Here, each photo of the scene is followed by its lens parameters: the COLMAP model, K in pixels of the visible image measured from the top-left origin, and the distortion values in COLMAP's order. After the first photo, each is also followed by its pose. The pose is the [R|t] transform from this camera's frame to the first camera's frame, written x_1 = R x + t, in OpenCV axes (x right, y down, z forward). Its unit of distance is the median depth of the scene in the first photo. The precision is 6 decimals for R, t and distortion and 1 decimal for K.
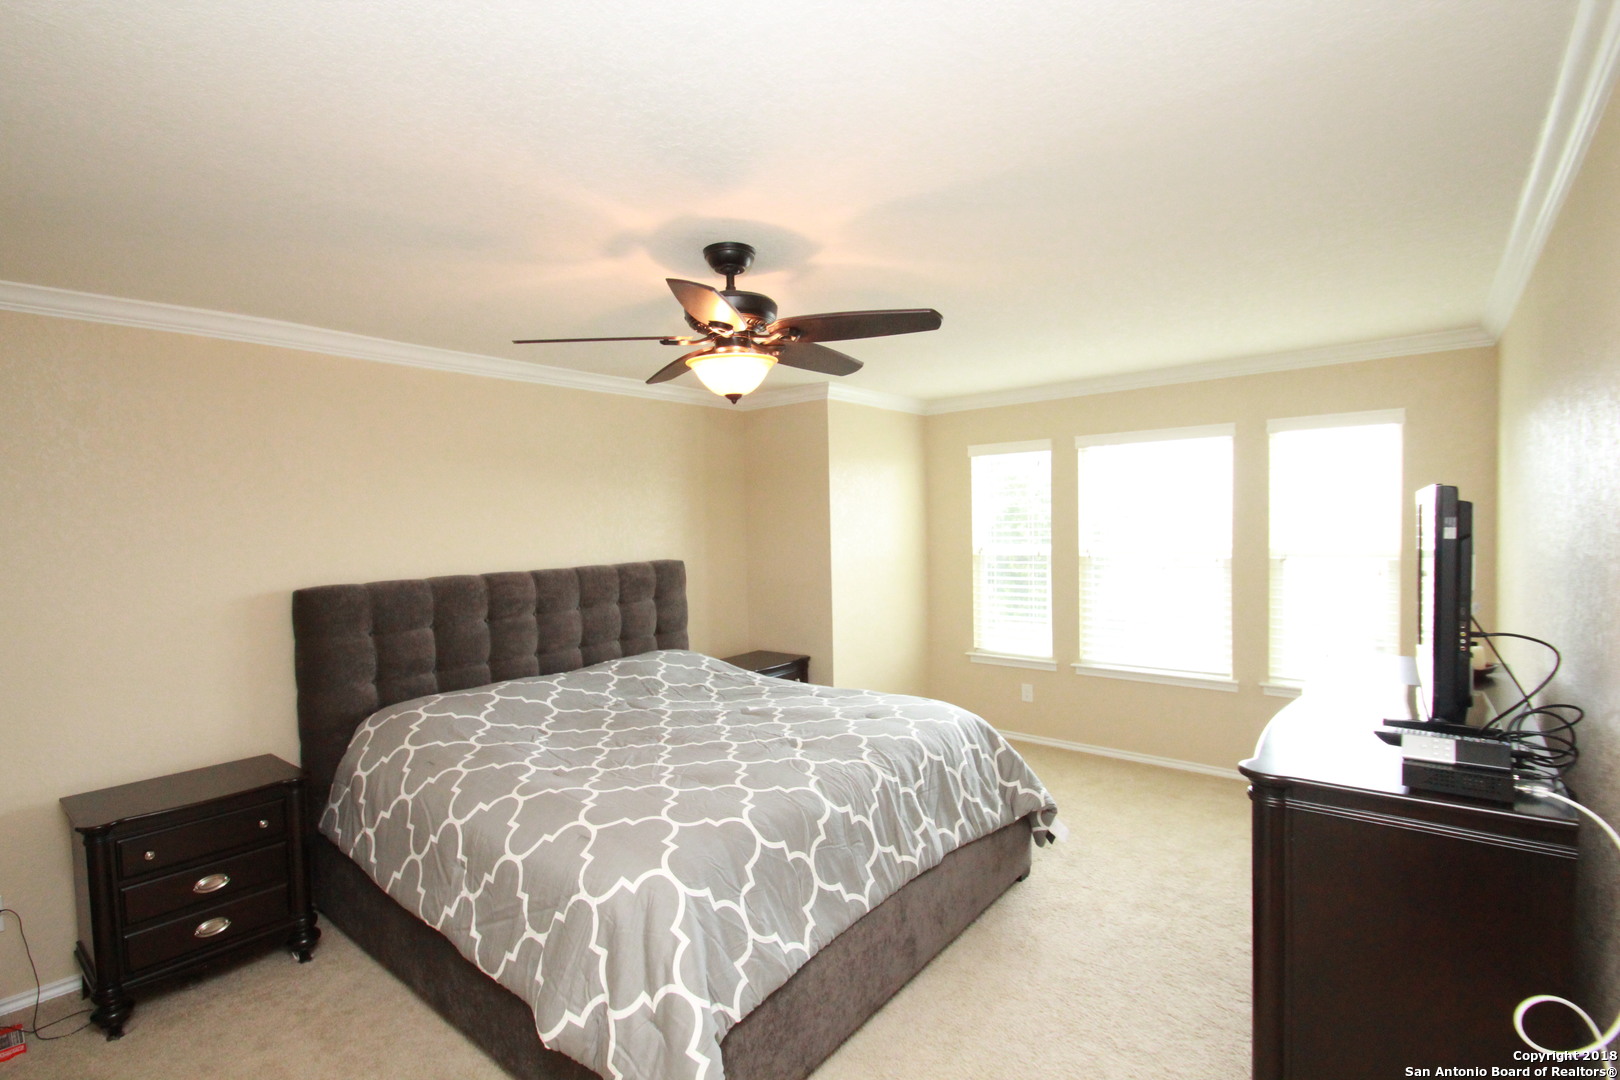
lens RADIAL K [[748.7, 0, 790.7], [0, 748.7, 552.9], [0, 0, 1]] dist [0.007118, -0.012386]
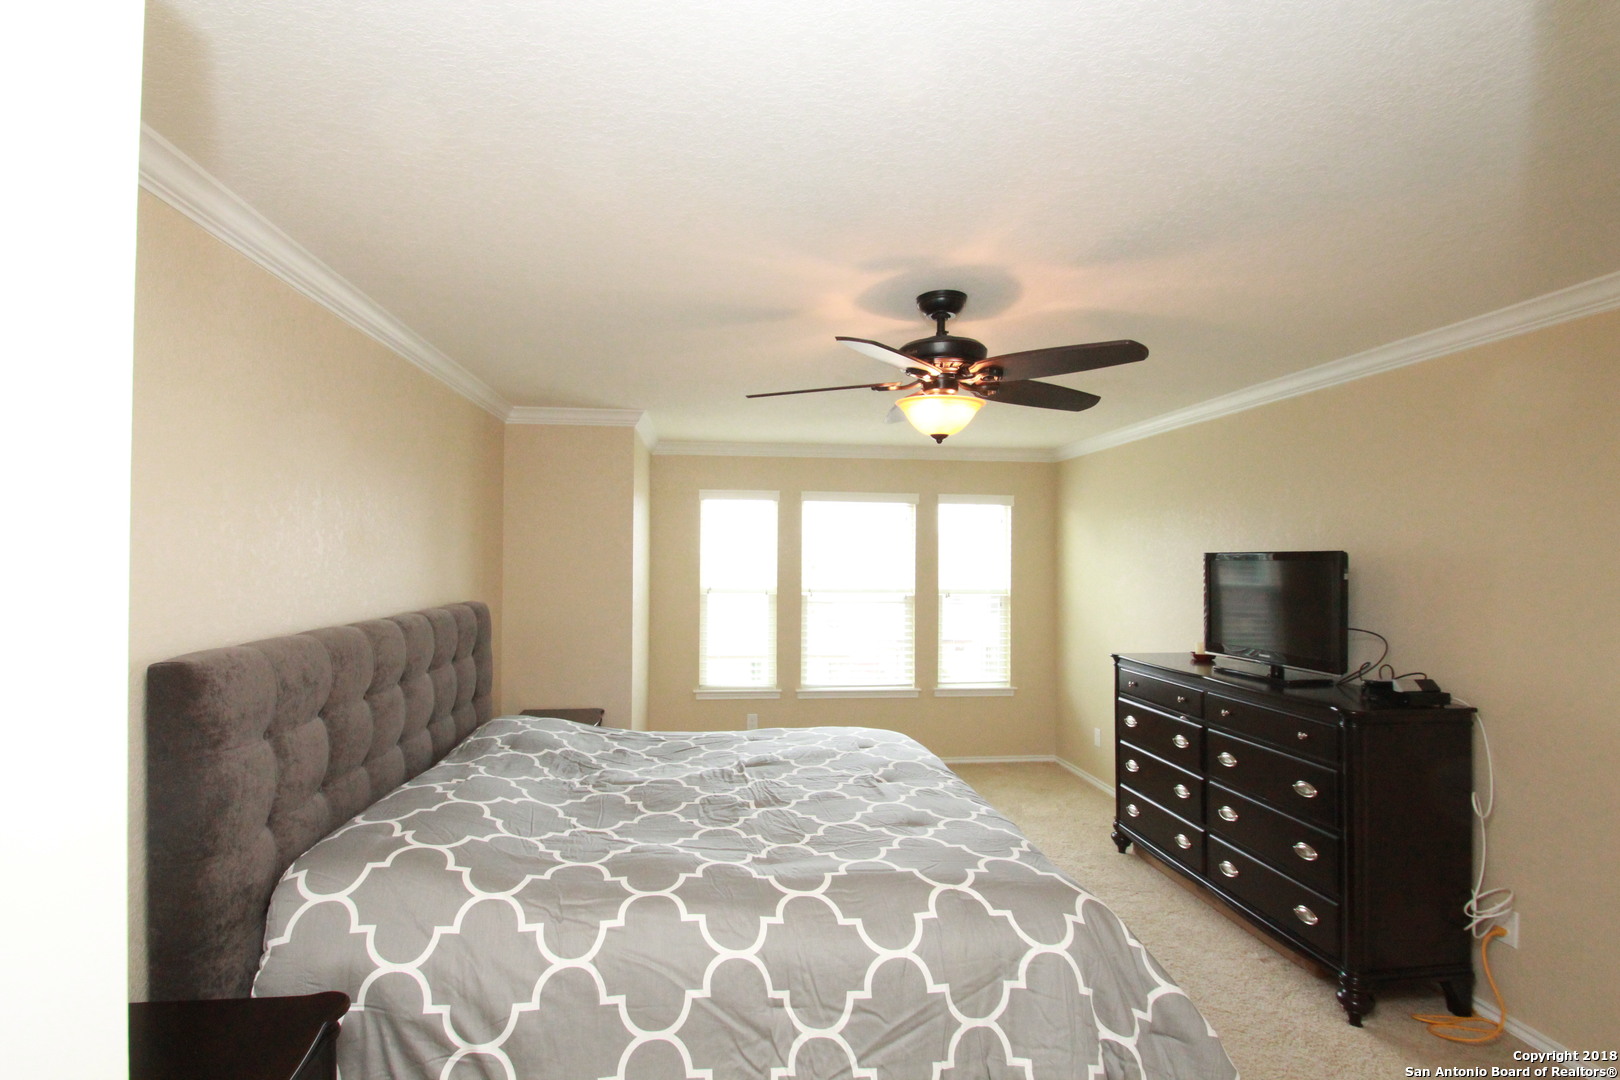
lens RADIAL K [[748.7, 0, 790.7], [0, 748.7, 552.9], [0, 0, 1]] dist [0.007118, -0.012386]
pose [[0.692200, 0.037257, 0.720743, -0.734641], [0.004363, 0.998432, -0.055801, 0.006247], [-0.721693, 0.041770, 0.690952, 0.340011]]
